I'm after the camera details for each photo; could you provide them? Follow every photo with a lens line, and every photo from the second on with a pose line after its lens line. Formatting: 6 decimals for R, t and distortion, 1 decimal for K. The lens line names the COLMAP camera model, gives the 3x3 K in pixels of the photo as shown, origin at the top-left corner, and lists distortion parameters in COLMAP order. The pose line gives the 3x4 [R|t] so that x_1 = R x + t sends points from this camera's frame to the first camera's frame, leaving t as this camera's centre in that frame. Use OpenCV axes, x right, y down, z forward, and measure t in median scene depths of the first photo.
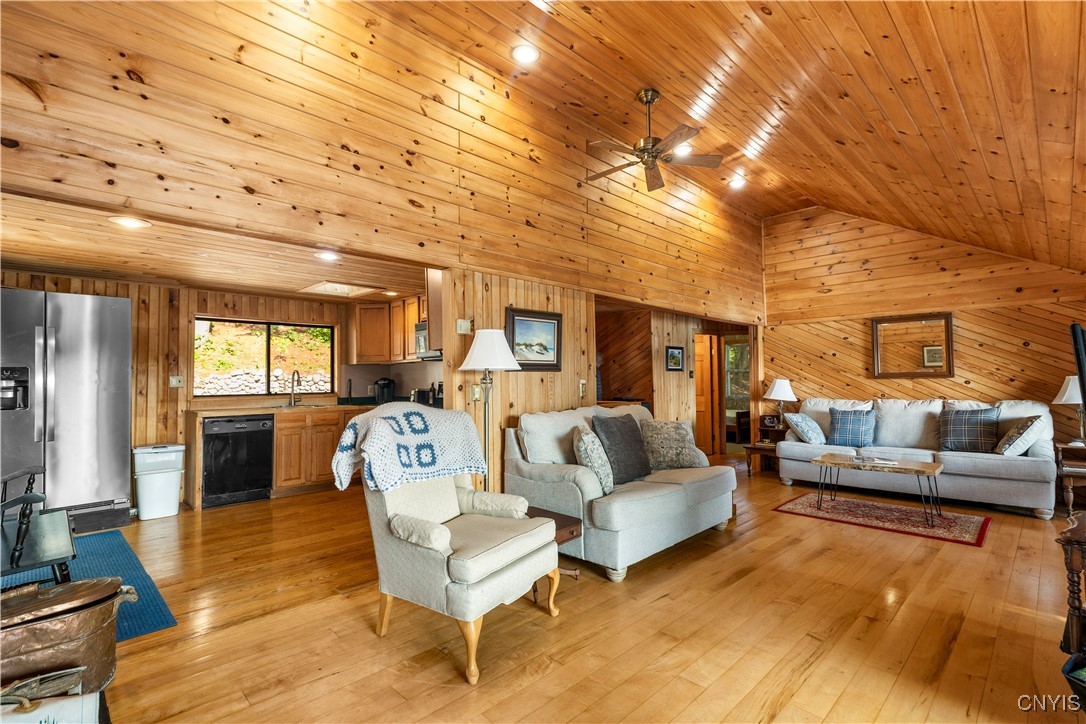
lens RADIAL K [[493.5, 0, 558.4], [0, 493.5, 361.0], [0, 0, 1]] dist [-0.000682, -0.000138]
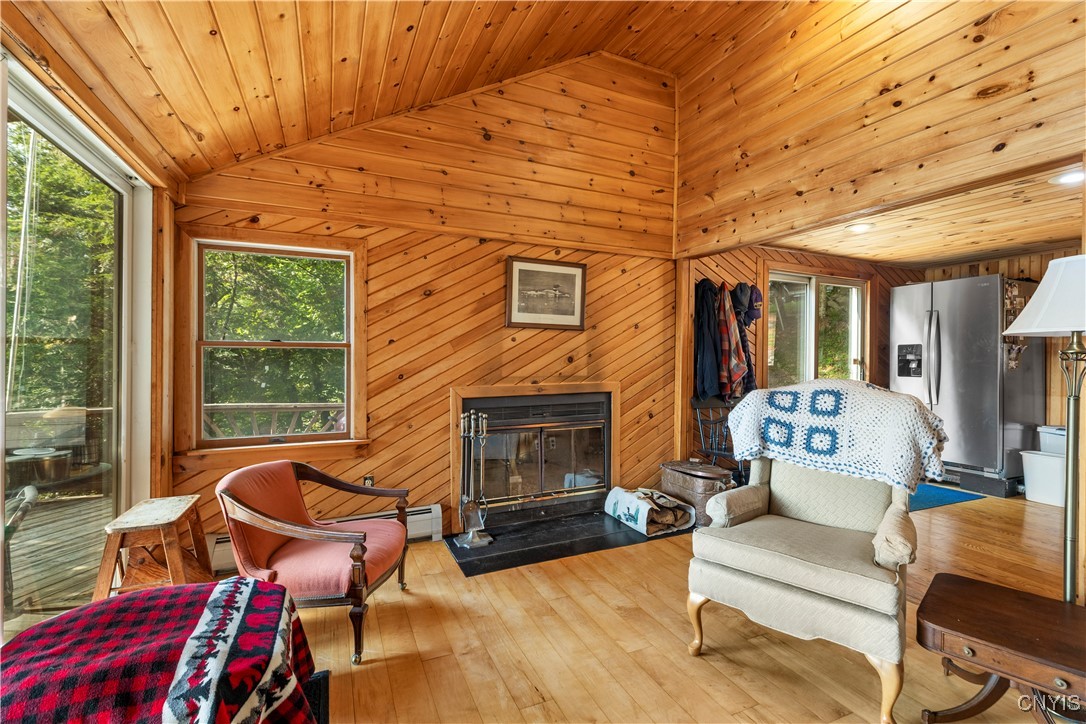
lens RADIAL K [[493.5, 0, 558.4], [0, 493.5, 361.0], [0, 0, 1]] dist [-0.000682, -0.000138]
pose [[-0.335876, 0.015117, -0.941785, 0.555185], [0.032457, 0.999463, 0.004467, 0.024924], [0.941347, -0.029067, -0.336186, 0.680448]]
